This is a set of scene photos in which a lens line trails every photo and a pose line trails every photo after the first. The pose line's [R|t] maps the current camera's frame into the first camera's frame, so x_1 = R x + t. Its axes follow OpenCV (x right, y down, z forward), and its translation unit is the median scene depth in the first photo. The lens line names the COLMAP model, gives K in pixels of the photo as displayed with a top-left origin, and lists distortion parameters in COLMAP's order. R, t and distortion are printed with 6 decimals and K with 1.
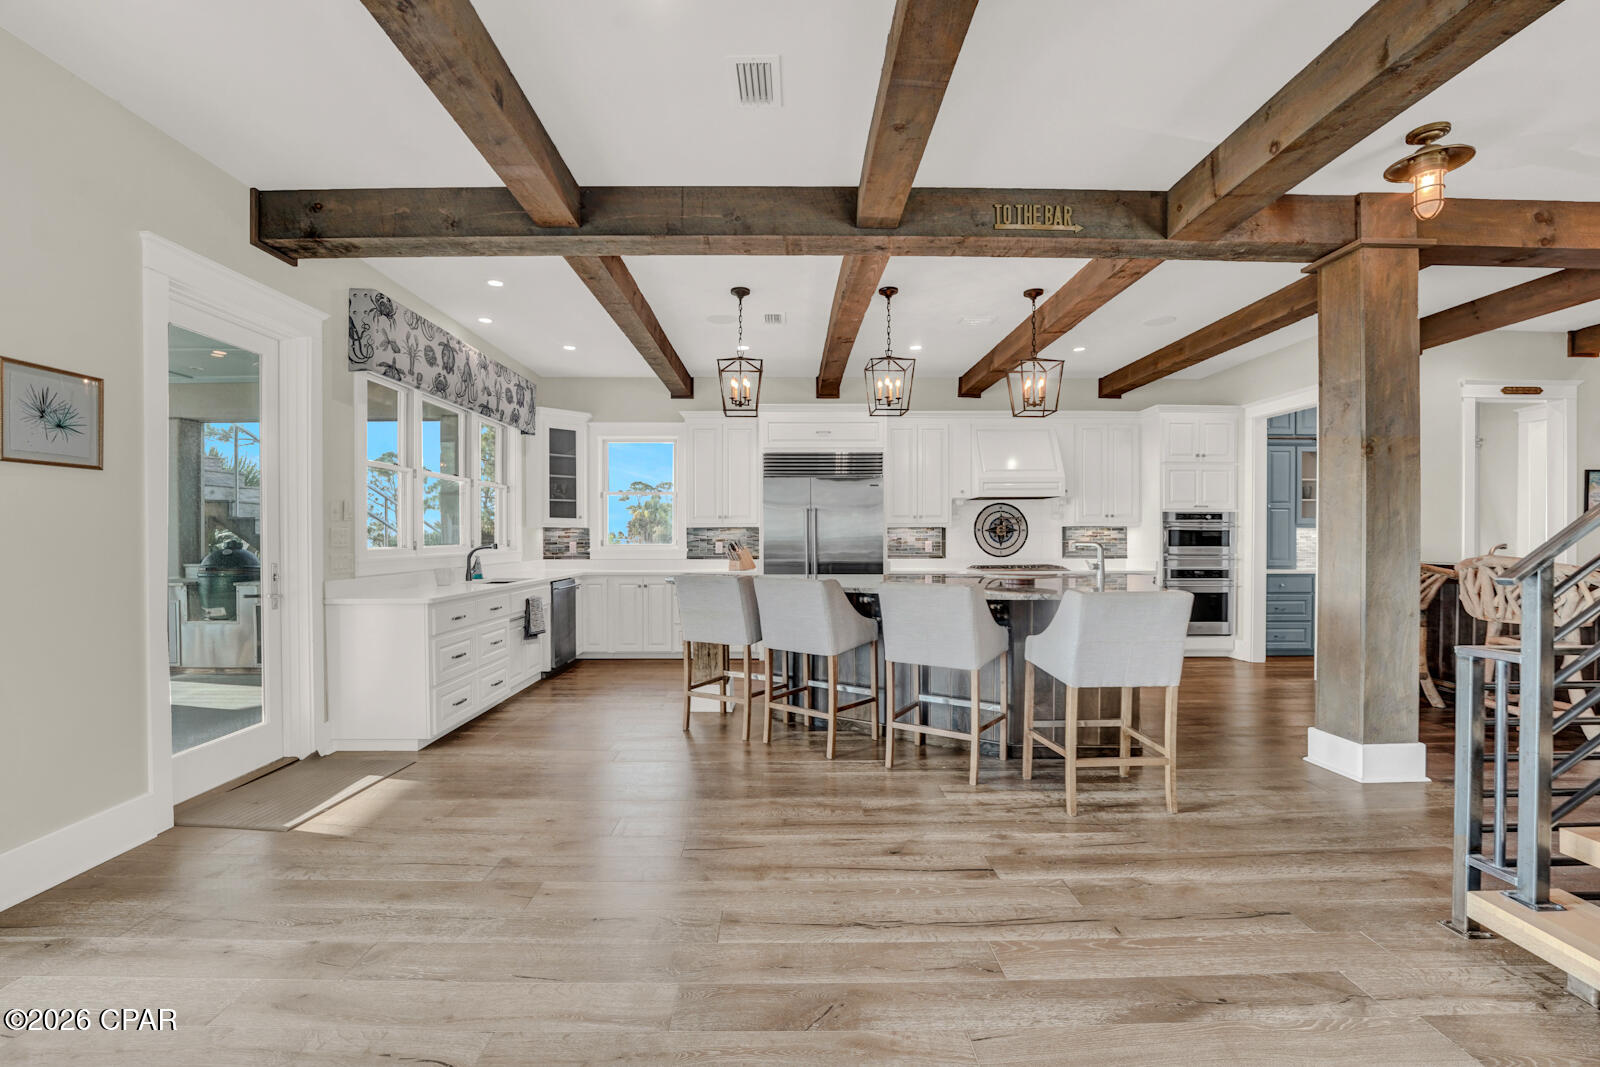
lens RADIAL K [[664.5, 0, 800.6], [0, 664.5, 539.7], [0, 0, 1]] dist [-0.010014, 0.000088]
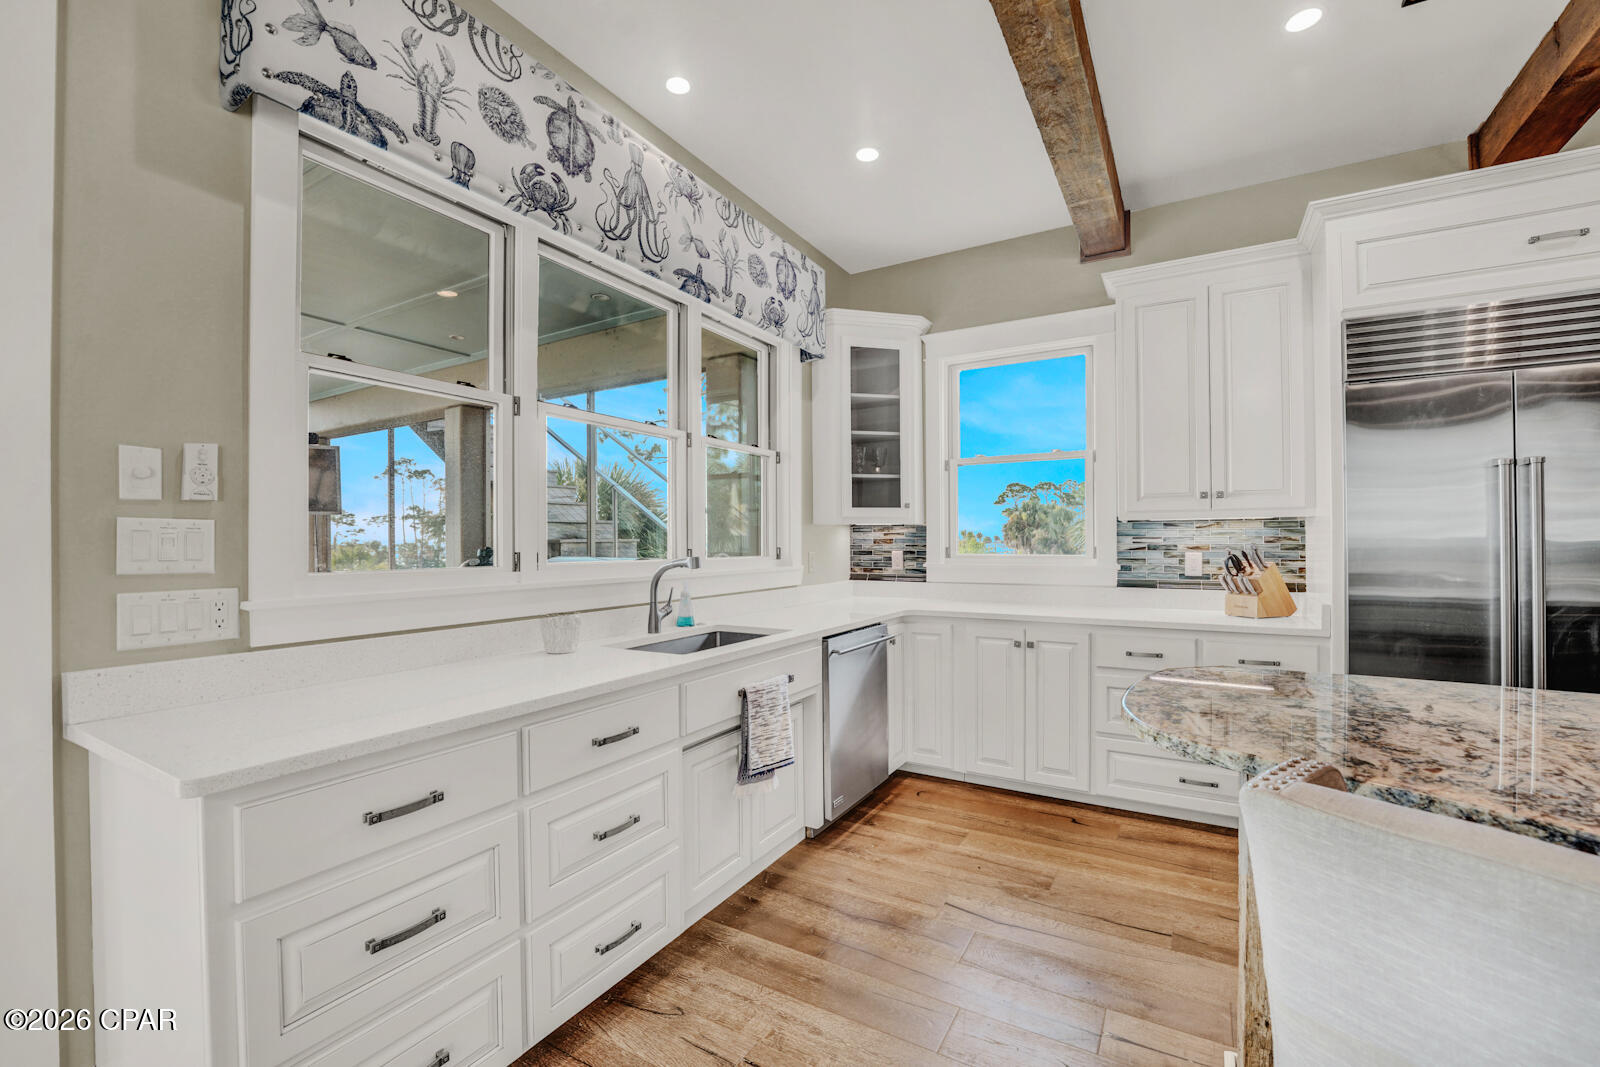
lens RADIAL K [[664.5, 0, 808.2], [0, 664.5, 539.6], [0, 0, 1]] dist [-0.010014, 0.000088]
pose [[0.852239, -0.004762, -0.523130, -0.120862], [0.001523, 0.999977, -0.006623, -0.002329], [0.523150, 0.004847, 0.852227, 0.517458]]
